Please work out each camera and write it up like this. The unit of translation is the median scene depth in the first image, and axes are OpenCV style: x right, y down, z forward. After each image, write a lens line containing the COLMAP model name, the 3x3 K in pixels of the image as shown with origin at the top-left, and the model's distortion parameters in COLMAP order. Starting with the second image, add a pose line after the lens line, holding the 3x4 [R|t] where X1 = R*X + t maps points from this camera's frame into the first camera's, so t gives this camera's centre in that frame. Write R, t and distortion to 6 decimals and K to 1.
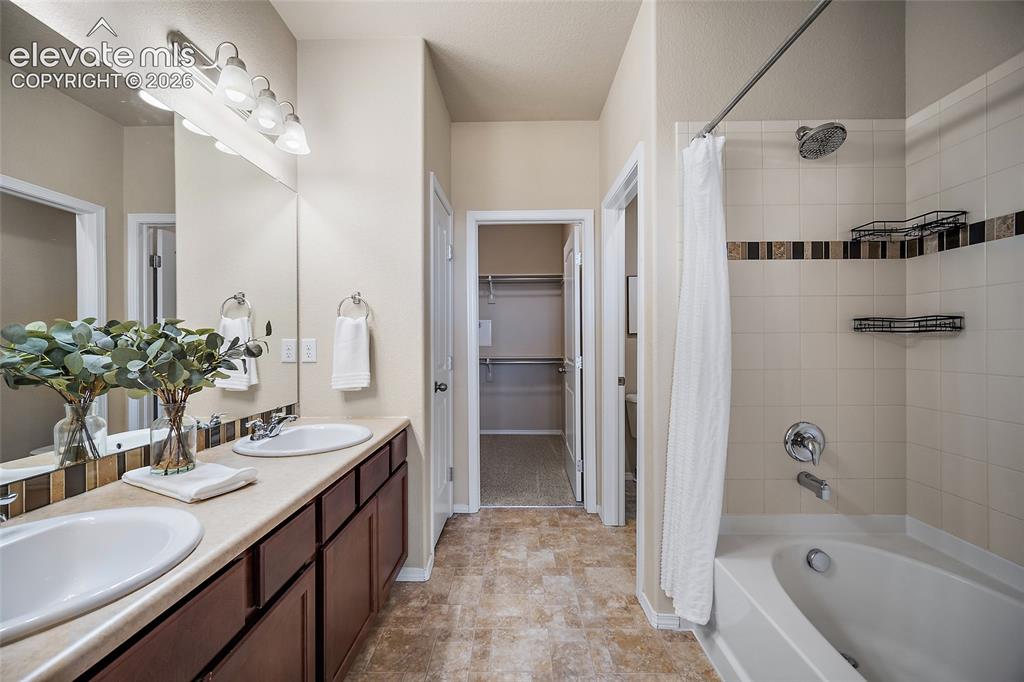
lens RADIAL K [[405.1, 0, 515.2], [0, 405.1, 341.2], [0, 0, 1]] dist [-0.001094, -0.000170]
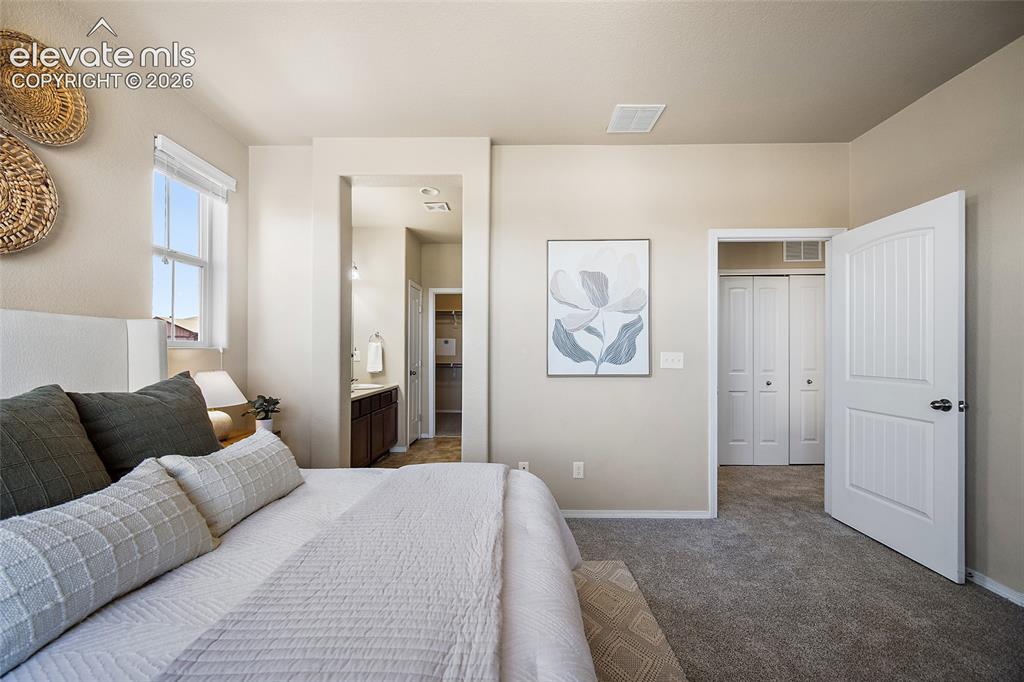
lens RADIAL K [[407.5, 0, 511.9], [0, 407.5, 336.6], [0, 0, 1]] dist [-0.000849, 0.000118]
pose [[0.999972, 0.001473, -0.007335, 0.433634], [-0.001755, 0.999257, -0.038490, -0.002068], [0.007273, 0.038501, 0.999232, -1.432787]]
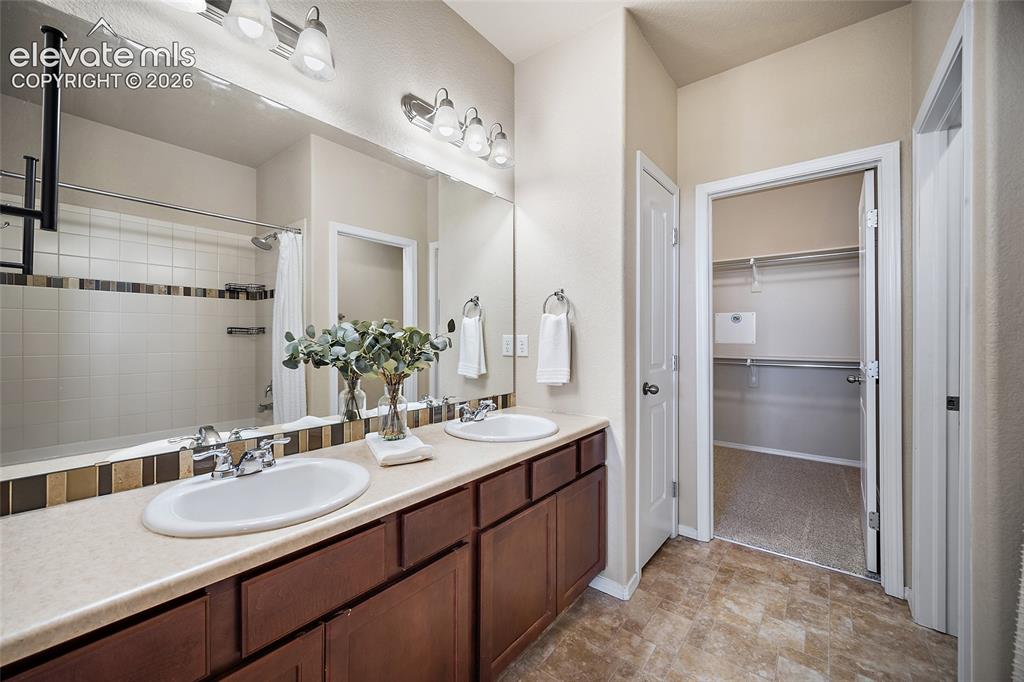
lens RADIAL K [[407.5, 0, 511.9], [0, 407.5, 336.6], [0, 0, 1]] dist [-0.000849, 0.000118]
pose [[0.793211, 0.003287, -0.608938, 0.134970], [-0.004283, 0.999991, -0.000181, -0.001425], [0.608932, 0.002752, 0.793218, 0.115110]]
